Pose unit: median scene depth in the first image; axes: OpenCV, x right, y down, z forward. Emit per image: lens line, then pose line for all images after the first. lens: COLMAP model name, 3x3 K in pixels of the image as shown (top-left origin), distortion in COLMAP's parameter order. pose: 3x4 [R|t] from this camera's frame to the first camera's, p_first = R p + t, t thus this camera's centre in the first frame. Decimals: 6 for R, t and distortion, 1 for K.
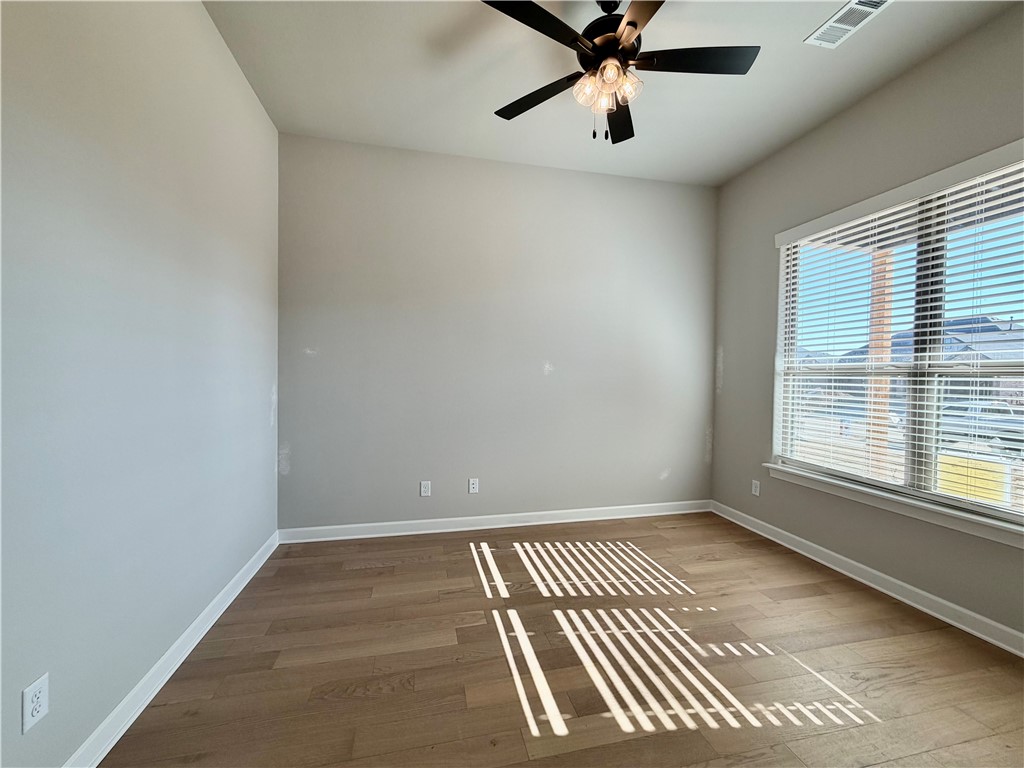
lens RADIAL K [[407.0, 0, 509.8], [0, 407.0, 386.1], [0, 0, 1]] dist [0.000037, 0.000015]
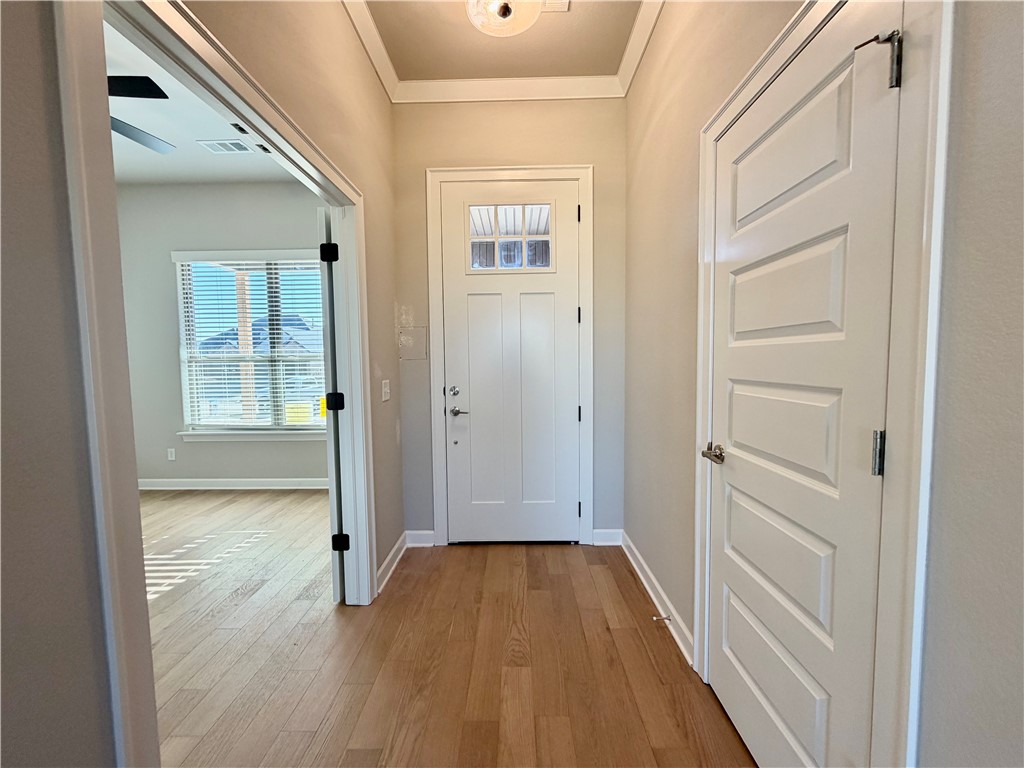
lens RADIAL K [[407.0, 0, 512.0], [0, 407.0, 384.8], [0, 0, 1]] dist [0.000037, 0.000015]
pose [[0.231095, -0.071730, 0.970284, -0.478559], [0.038496, 0.997172, 0.064549, 0.000308], [-0.972169, 0.022435, 0.233202, -0.419323]]
